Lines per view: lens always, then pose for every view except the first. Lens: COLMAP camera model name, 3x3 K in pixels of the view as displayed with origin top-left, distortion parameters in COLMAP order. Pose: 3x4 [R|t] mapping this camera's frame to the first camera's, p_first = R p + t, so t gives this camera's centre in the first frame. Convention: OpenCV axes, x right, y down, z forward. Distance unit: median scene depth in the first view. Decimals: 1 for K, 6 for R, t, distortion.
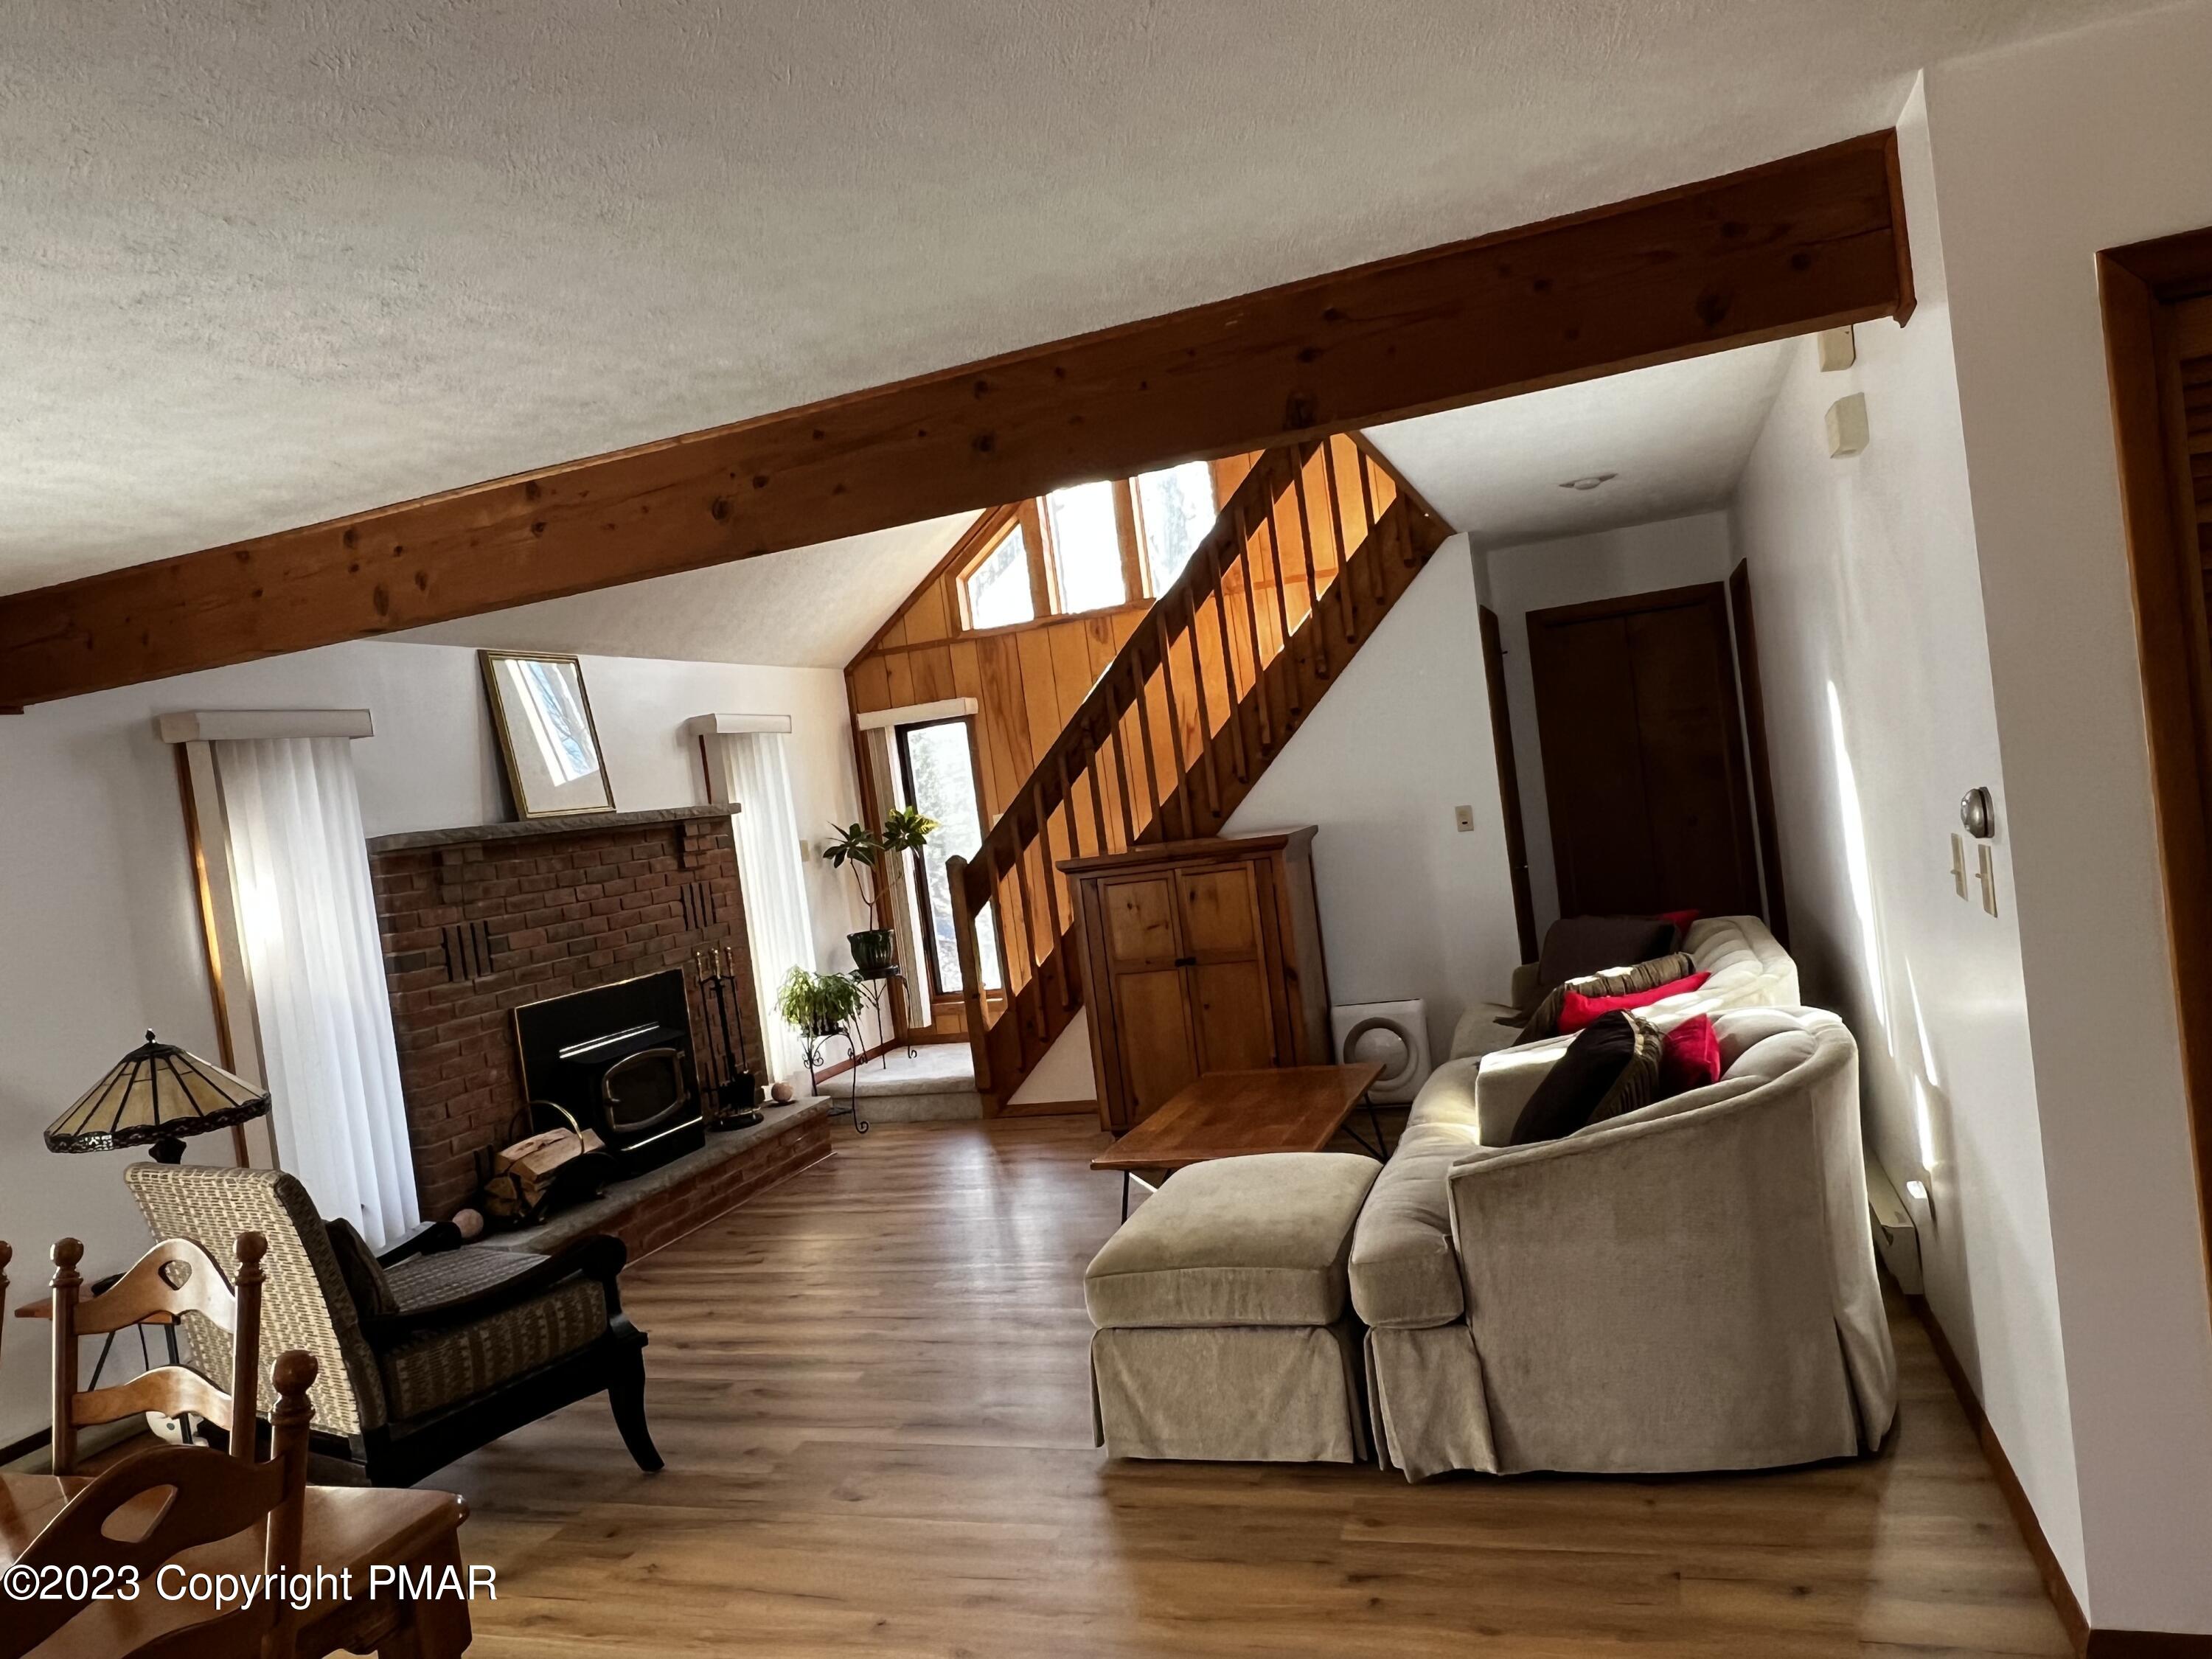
lens RADIAL K [[1498.4, 0, 1091.7], [0, 1498.4, 843.9], [0, 0, 1]] dist [-0.000106, -0.005689]
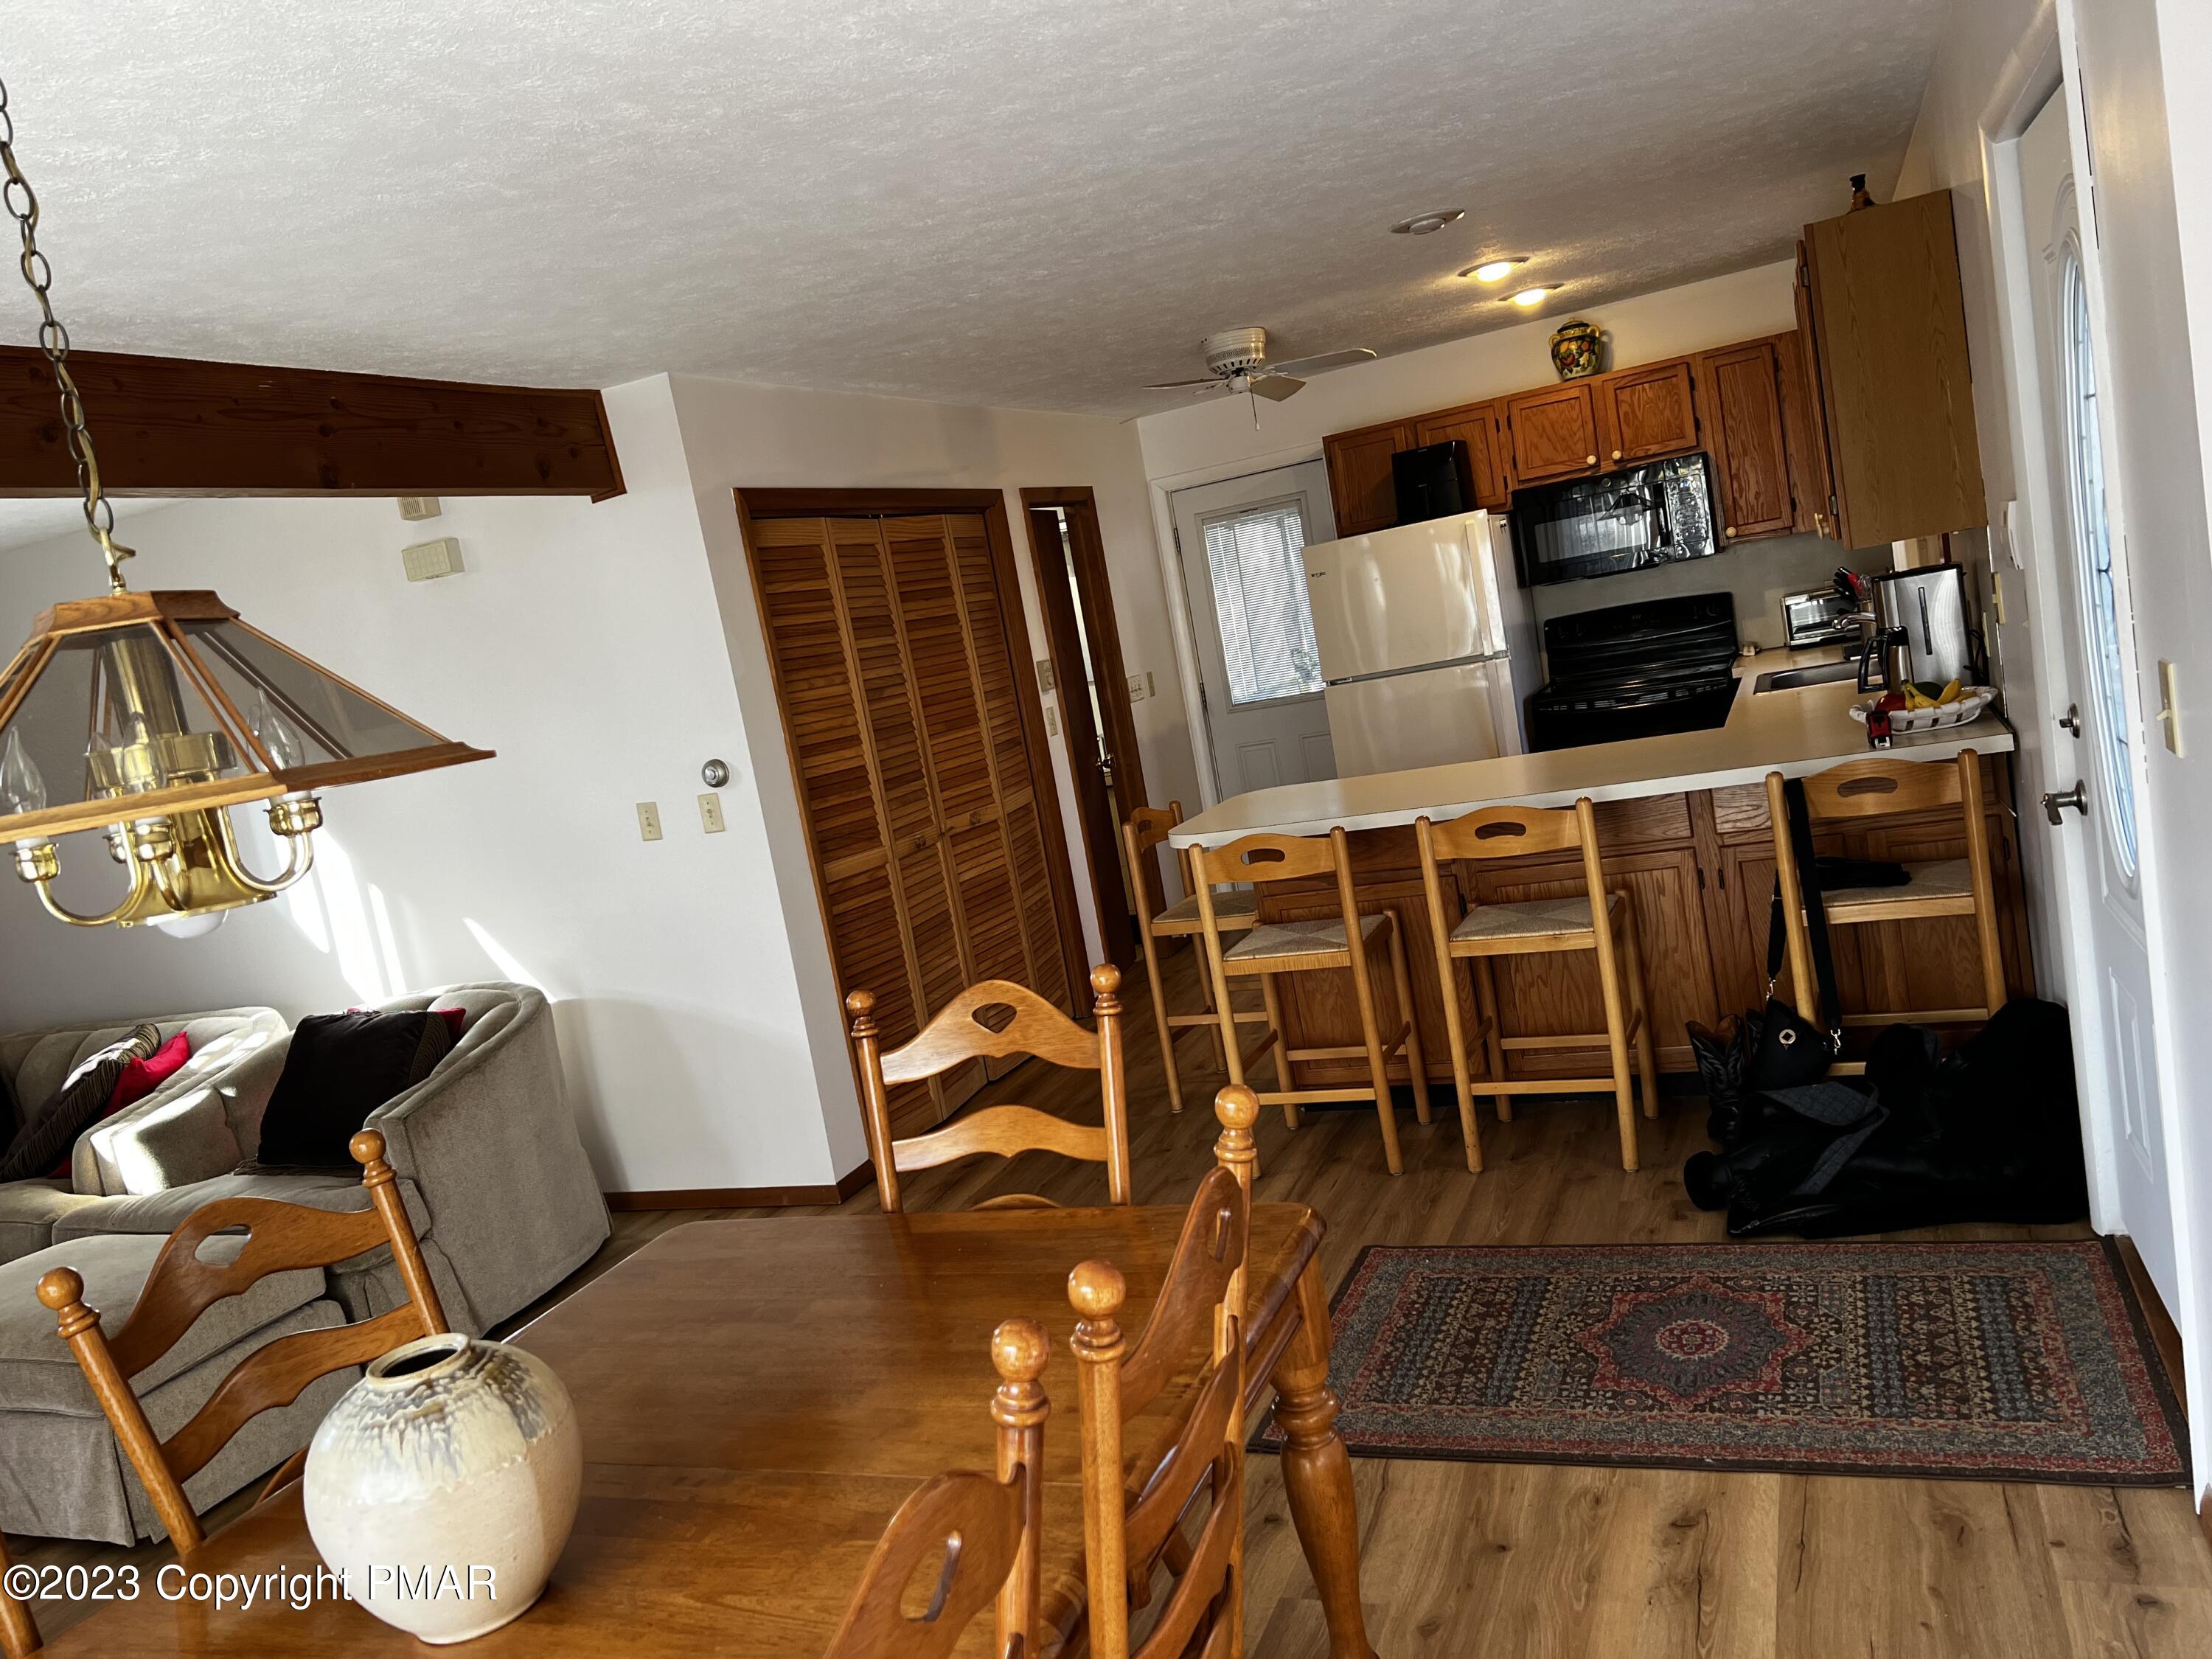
lens RADIAL K [[1656.8, 0, 1099.6], [0, 1656.8, 848.7], [0, 0, 1]] dist [0.053645, -0.056427]
pose [[0.070020, -0.015278, 0.997429, -0.541093], [0.202260, 0.979332, 0.000802, 0.062659], [-0.976826, 0.201684, 0.071663, 0.159716]]
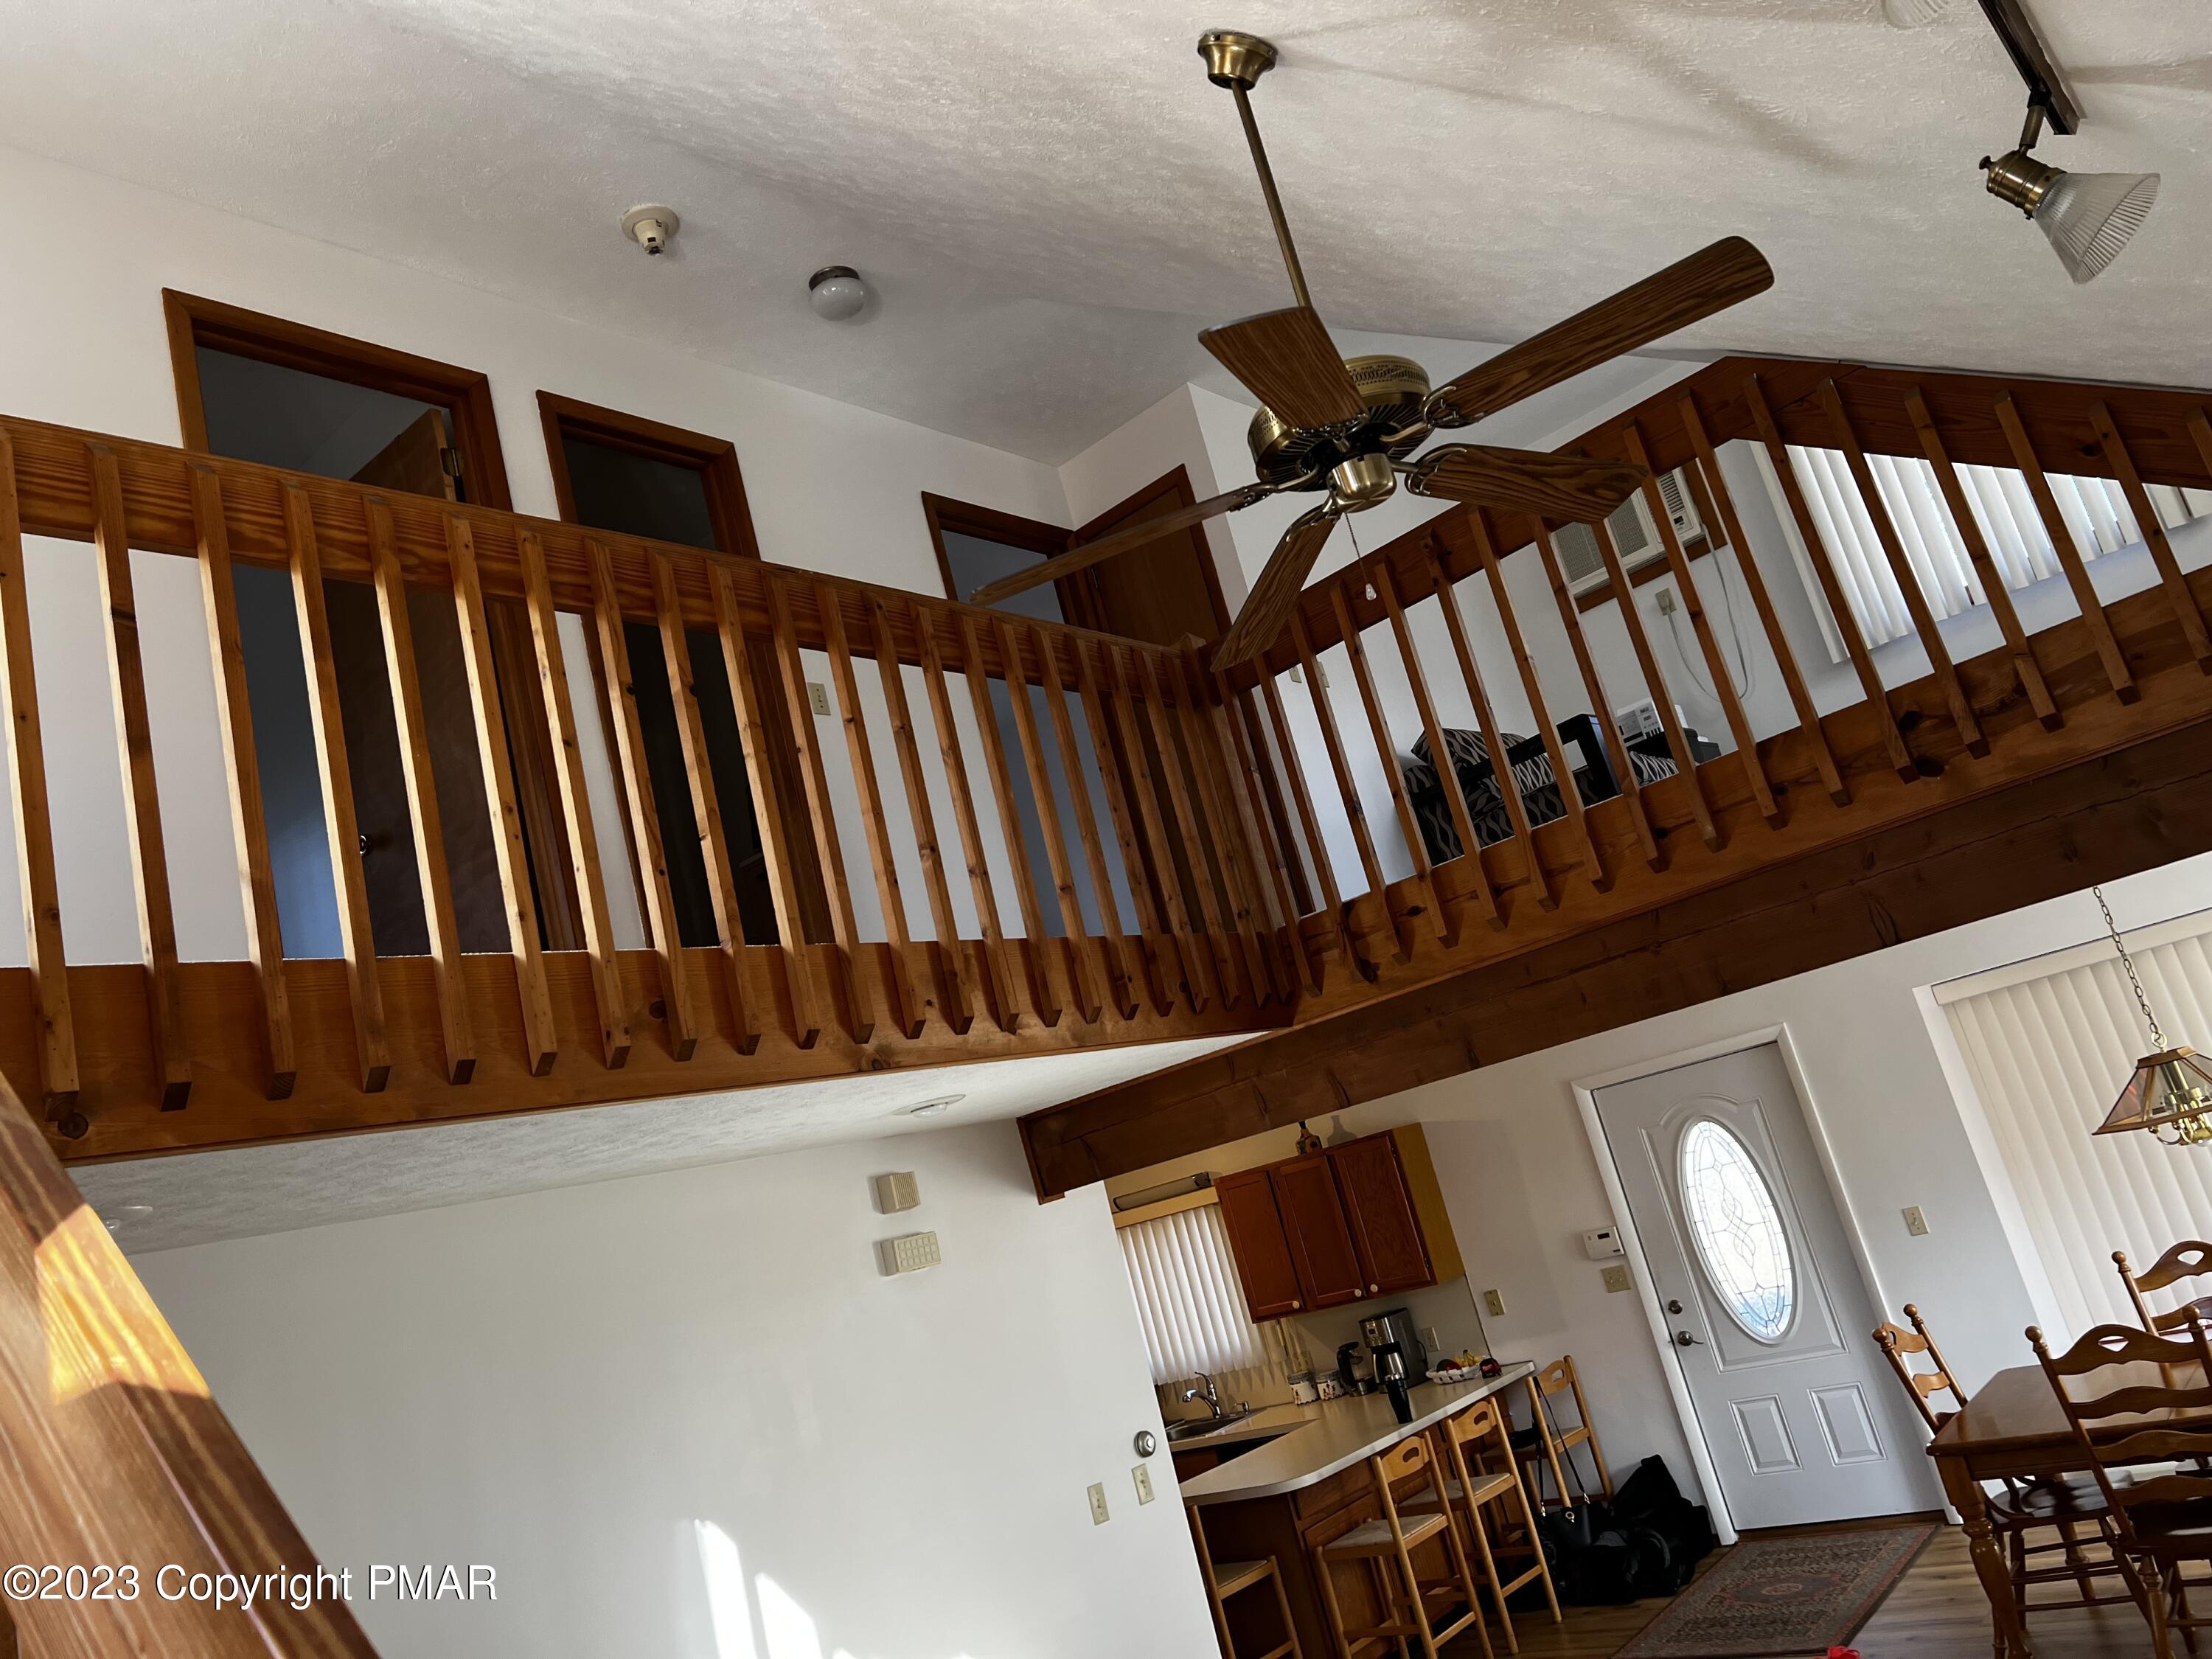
lens RADIAL K [[1656.8, 0, 1110.2], [0, 1656.8, 836.5], [0, 0, 1]] dist [0.053645, -0.056427]
pose [[-0.866041, 0.433561, 0.248993, -0.115094], [0.378530, 0.893937, -0.239983, -0.092460], [-0.326631, -0.113584, -0.938302, 1.273875]]
